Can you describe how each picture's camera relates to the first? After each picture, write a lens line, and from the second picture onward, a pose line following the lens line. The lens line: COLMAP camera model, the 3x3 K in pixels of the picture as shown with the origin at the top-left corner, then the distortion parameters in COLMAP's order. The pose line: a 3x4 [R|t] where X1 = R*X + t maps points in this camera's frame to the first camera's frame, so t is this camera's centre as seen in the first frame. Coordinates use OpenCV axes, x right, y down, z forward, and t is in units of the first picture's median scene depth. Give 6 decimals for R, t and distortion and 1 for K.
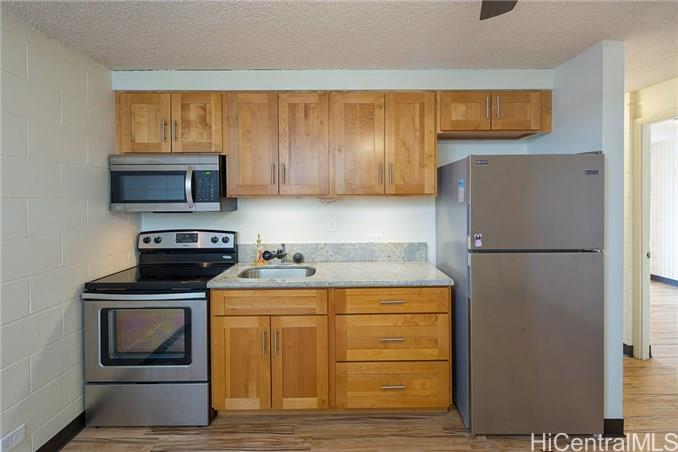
lens RADIAL K [[332.2, 0, 339.6], [0, 332.2, 201.6], [0, 0, 1]] dist [0.001294, -0.000131]
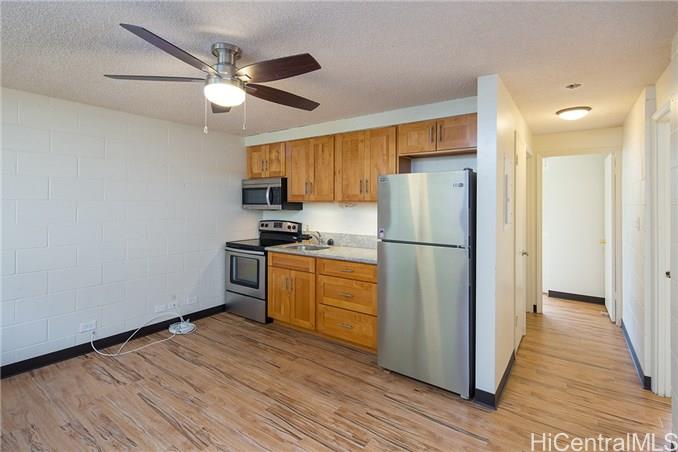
lens RADIAL K [[332.2, 0, 339.6], [0, 332.2, 201.6], [0, 0, 1]] dist [0.001294, -0.000131]
pose [[0.803562, 0.008138, -0.595165, 0.922201], [-0.015117, 0.999863, -0.006738, -0.007219], [0.595029, 0.014412, 0.803575, -0.230908]]
